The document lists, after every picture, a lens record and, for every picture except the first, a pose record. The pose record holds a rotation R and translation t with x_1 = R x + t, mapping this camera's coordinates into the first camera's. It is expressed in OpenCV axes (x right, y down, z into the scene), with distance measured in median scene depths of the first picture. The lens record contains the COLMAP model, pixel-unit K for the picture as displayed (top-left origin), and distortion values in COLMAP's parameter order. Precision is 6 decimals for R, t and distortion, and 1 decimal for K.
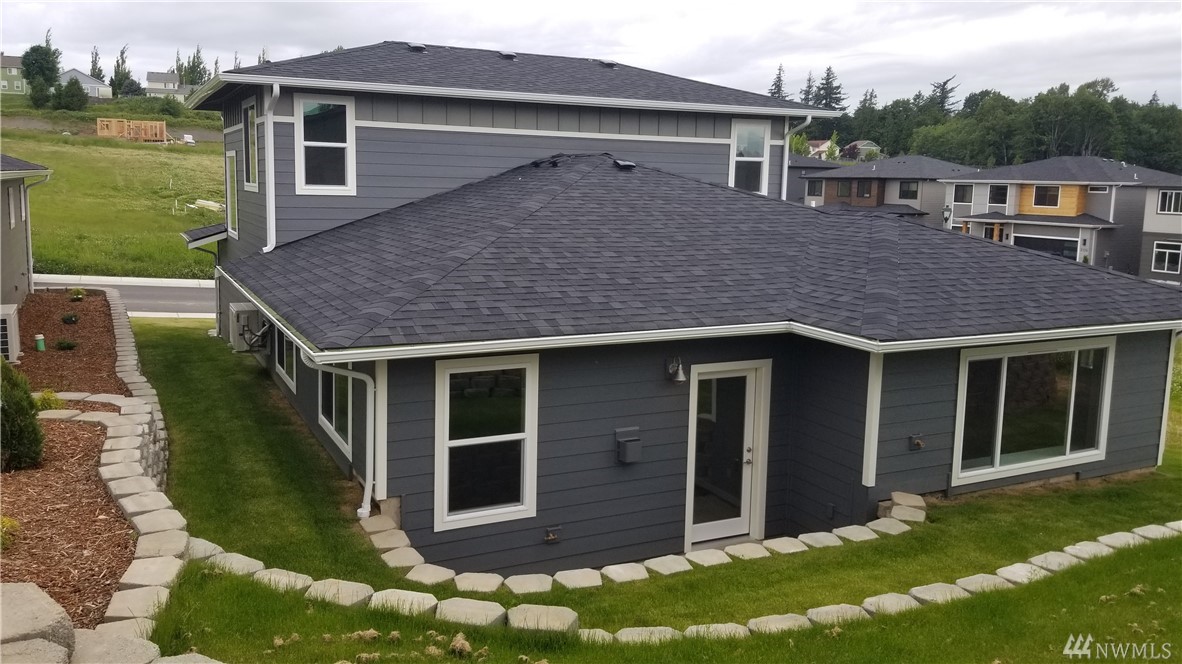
lens RADIAL K [[940.3, 0, 576.2], [0, 940.3, 296.7], [0, 0, 1]] dist [0.090595, -0.128084]
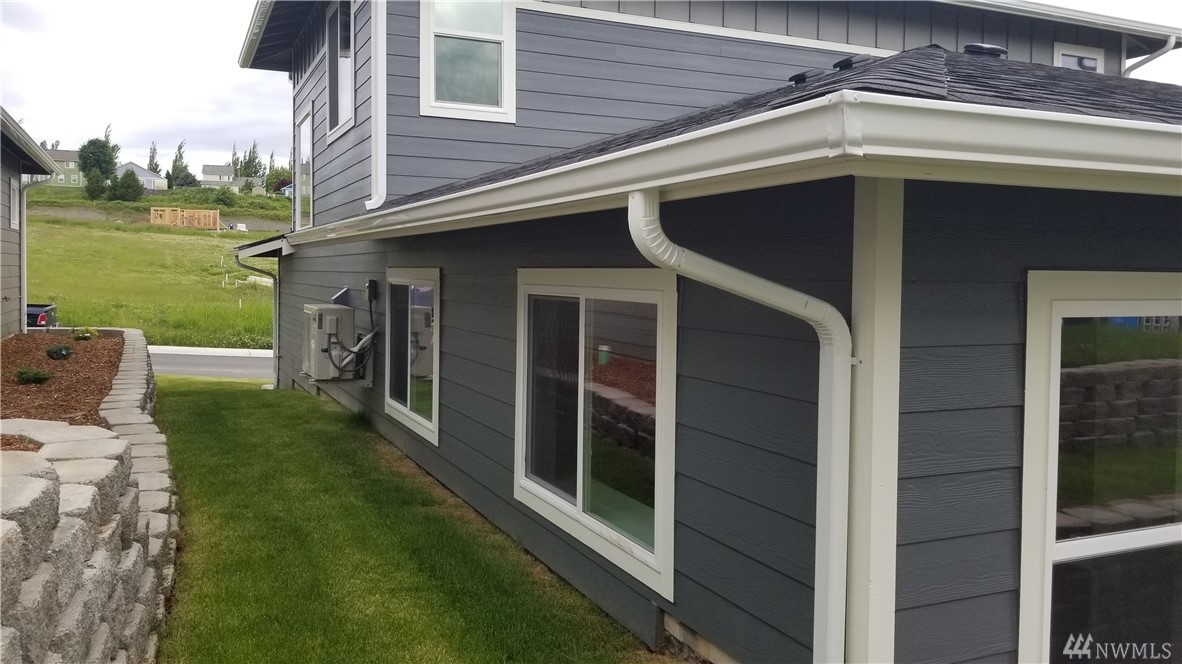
lens RADIAL K [[915.4, 0, 582.5], [0, 915.4, 304.0], [0, 0, 1]] dist [0.080932, -0.116458]
pose [[0.999531, -0.008493, -0.029432, -0.174042], [0.005529, 0.995038, -0.099344, 0.065750], [0.030130, 0.099135, 0.994618, 0.431801]]
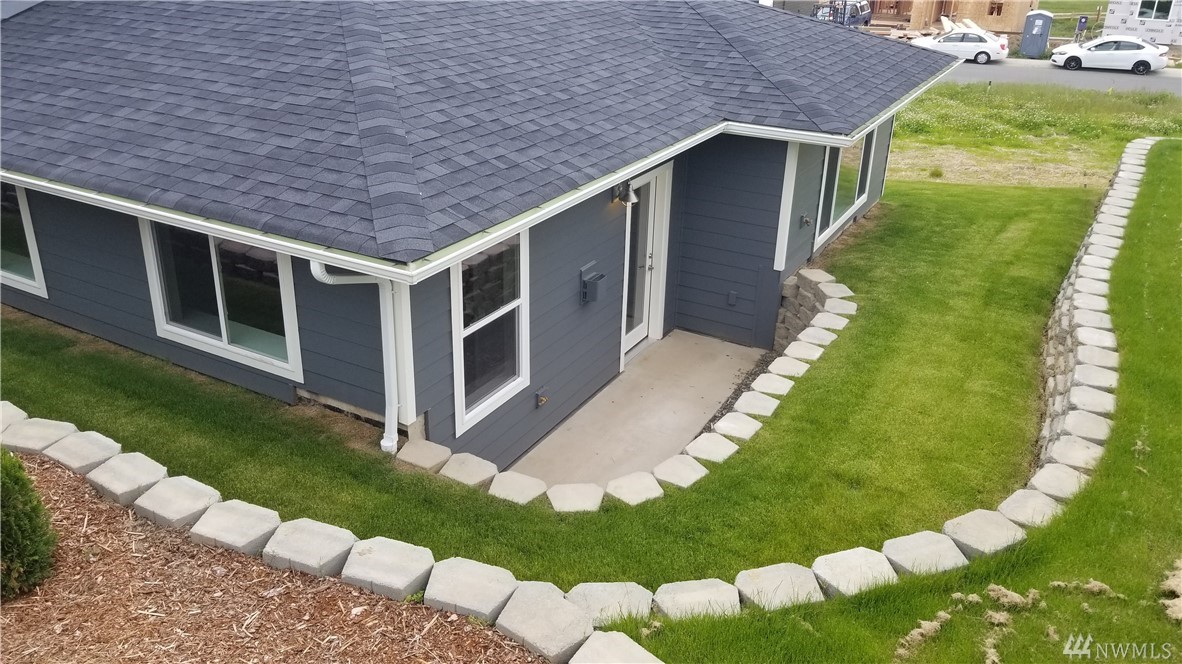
lens RADIAL K [[915.4, 0, 582.5], [0, 915.4, 304.0], [0, 0, 1]] dist [0.080932, -0.116458]
pose [[0.820571, -0.226291, 0.524838, -0.285244], [0.068463, 0.950586, 0.302818, -0.061361], [-0.567429, -0.212551, 0.795516, 0.204820]]
